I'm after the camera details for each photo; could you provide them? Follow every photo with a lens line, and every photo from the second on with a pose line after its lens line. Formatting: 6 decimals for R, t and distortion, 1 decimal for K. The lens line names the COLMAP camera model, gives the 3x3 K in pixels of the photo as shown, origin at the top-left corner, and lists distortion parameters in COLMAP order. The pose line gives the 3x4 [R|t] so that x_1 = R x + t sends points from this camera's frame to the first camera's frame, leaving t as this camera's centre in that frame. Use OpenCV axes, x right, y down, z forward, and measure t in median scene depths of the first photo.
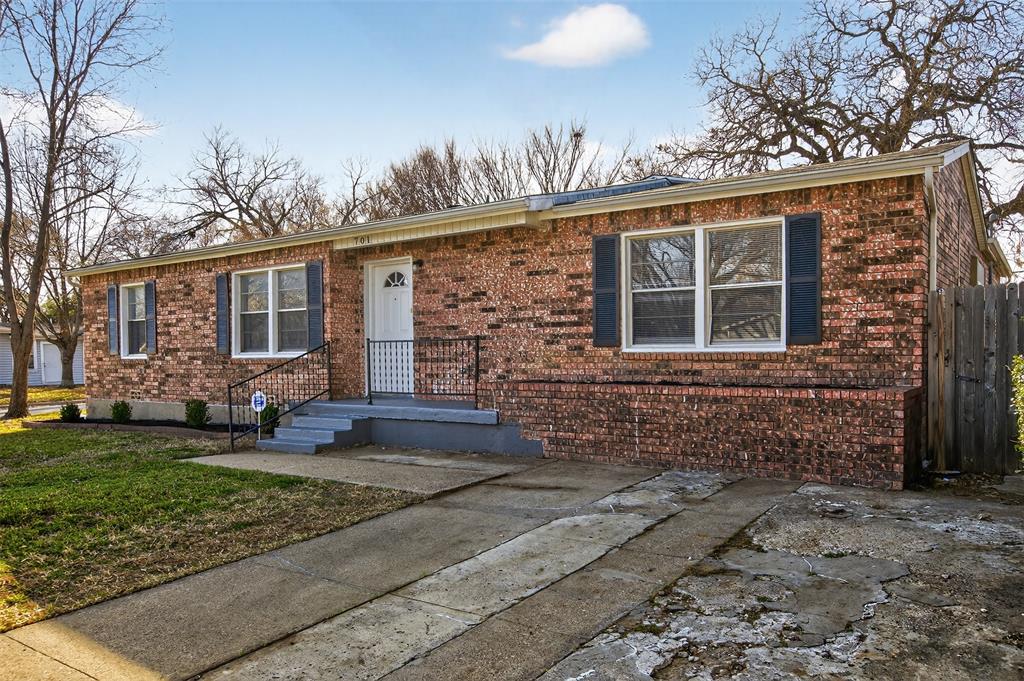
lens RADIAL K [[747.8, 0, 511.7], [0, 747.8, 350.0], [0, 0, 1]] dist [-0.005772, 0.000754]
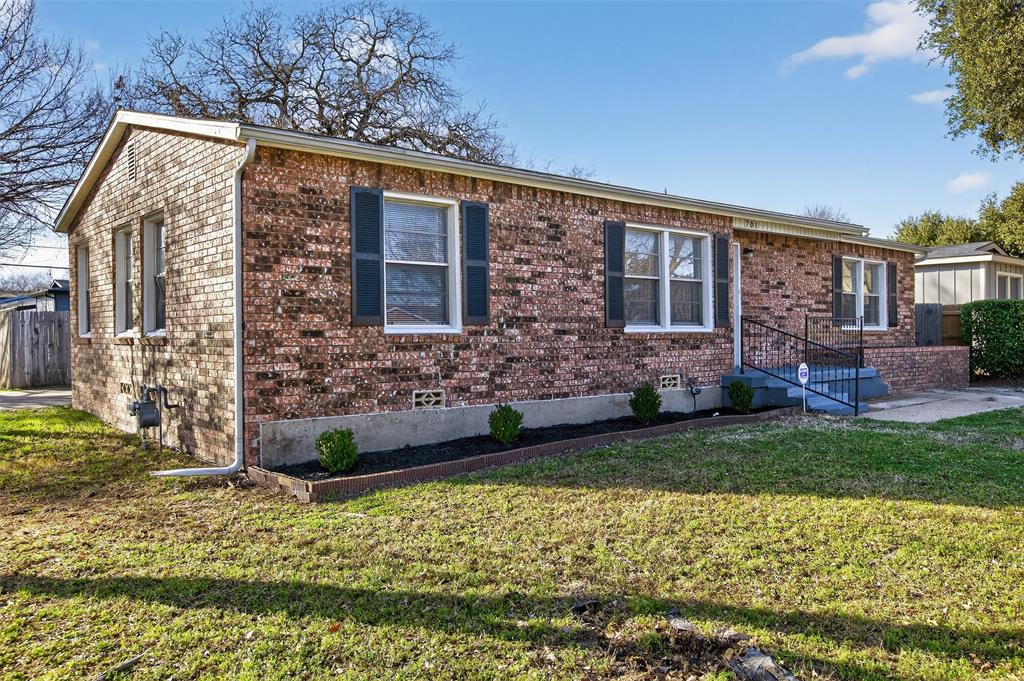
lens RADIAL K [[747.8, 0, 512.0], [0, 747.8, 333.2], [0, 0, 1]] dist [-0.005772, 0.000754]
pose [[0.282168, 0.009477, 0.959318, -1.135394], [-0.002180, 0.999955, -0.009237, 0.018745], [-0.959363, 0.000515, 0.282176, 0.873528]]
